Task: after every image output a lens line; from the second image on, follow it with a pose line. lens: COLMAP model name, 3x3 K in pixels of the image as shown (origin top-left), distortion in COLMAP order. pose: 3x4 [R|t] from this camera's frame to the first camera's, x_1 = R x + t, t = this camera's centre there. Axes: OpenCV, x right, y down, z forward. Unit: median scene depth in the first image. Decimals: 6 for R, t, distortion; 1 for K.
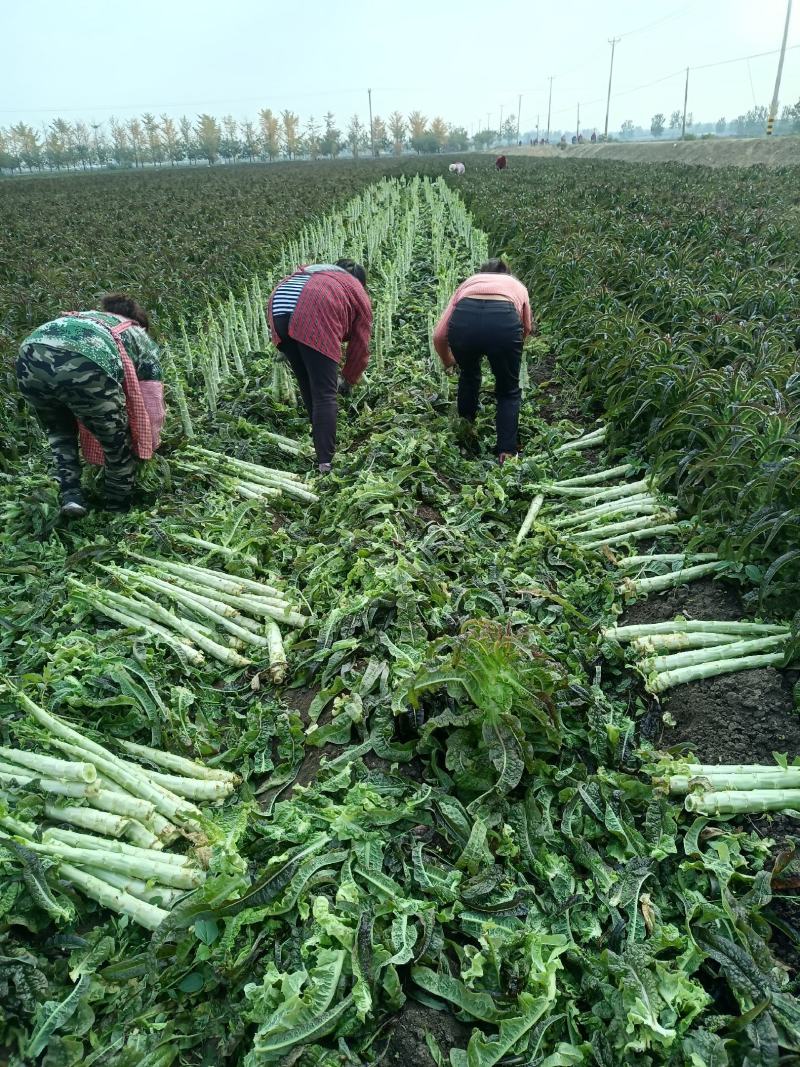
lens RADIAL K [[788.9, 0, 400.0], [0, 788.9, 533.5], [0, 0, 1]] dist [0.042642, -0.033607]
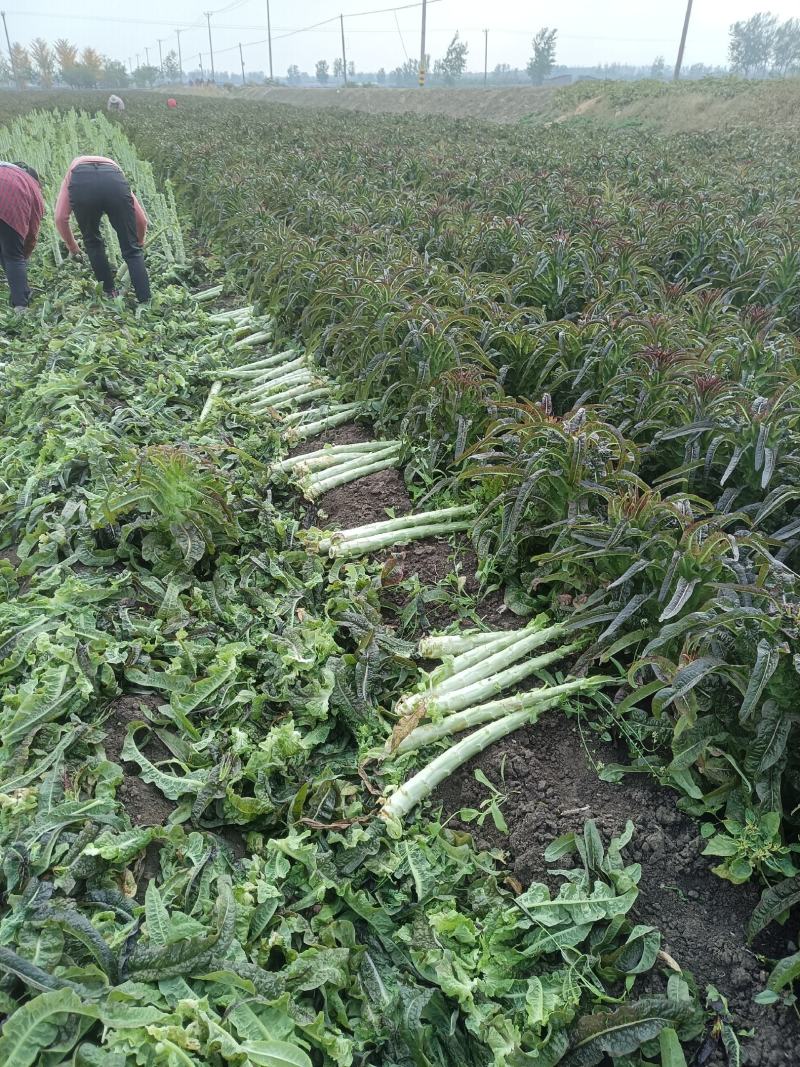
lens RADIAL K [[788.9, 0, 400.0], [0, 788.9, 533.5], [0, 0, 1]] dist [0.042642, -0.033607]
pose [[0.933601, -0.139465, 0.330058, 0.017157], [0.120751, 0.989720, 0.076644, 0.120221], [-0.337354, -0.031700, 0.940844, -0.174404]]
